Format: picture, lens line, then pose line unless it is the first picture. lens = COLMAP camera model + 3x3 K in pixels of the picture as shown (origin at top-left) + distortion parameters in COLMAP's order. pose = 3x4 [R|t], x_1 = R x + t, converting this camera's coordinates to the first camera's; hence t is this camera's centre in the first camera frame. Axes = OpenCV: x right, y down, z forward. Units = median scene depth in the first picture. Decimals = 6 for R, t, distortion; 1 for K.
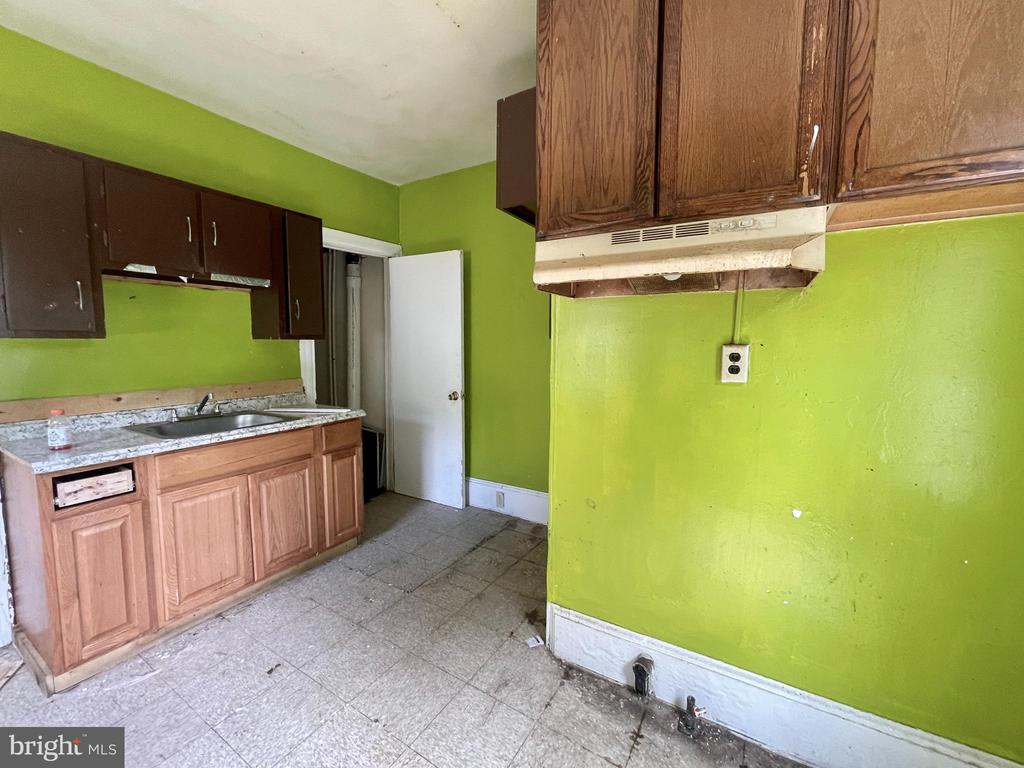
lens RADIAL K [[421.3, 0, 507.2], [0, 421.3, 382.2], [0, 0, 1]] dist [-0.001525, 0.000221]
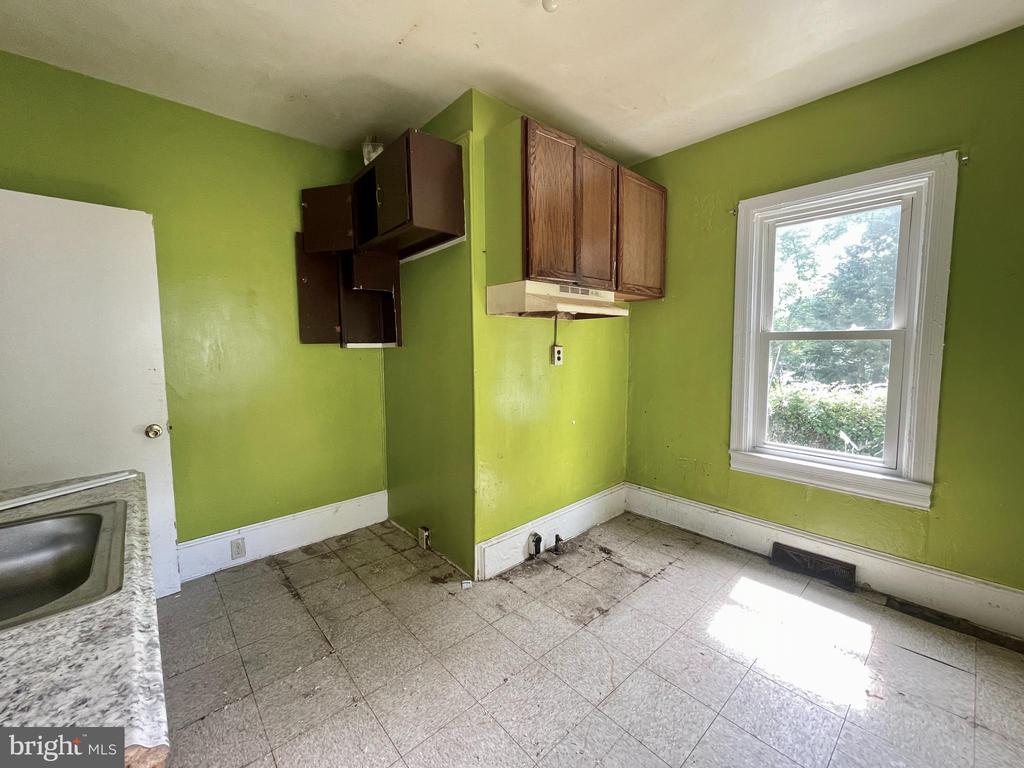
lens RADIAL K [[421.3, 0, 504.5], [0, 421.3, 383.7], [0, 0, 1]] dist [-0.001525, 0.000221]
pose [[0.290168, -0.099487, 0.951790, -1.292573], [0.099829, 0.992302, 0.073287, -0.074645], [-0.951754, 0.073751, 0.297866, 0.591440]]
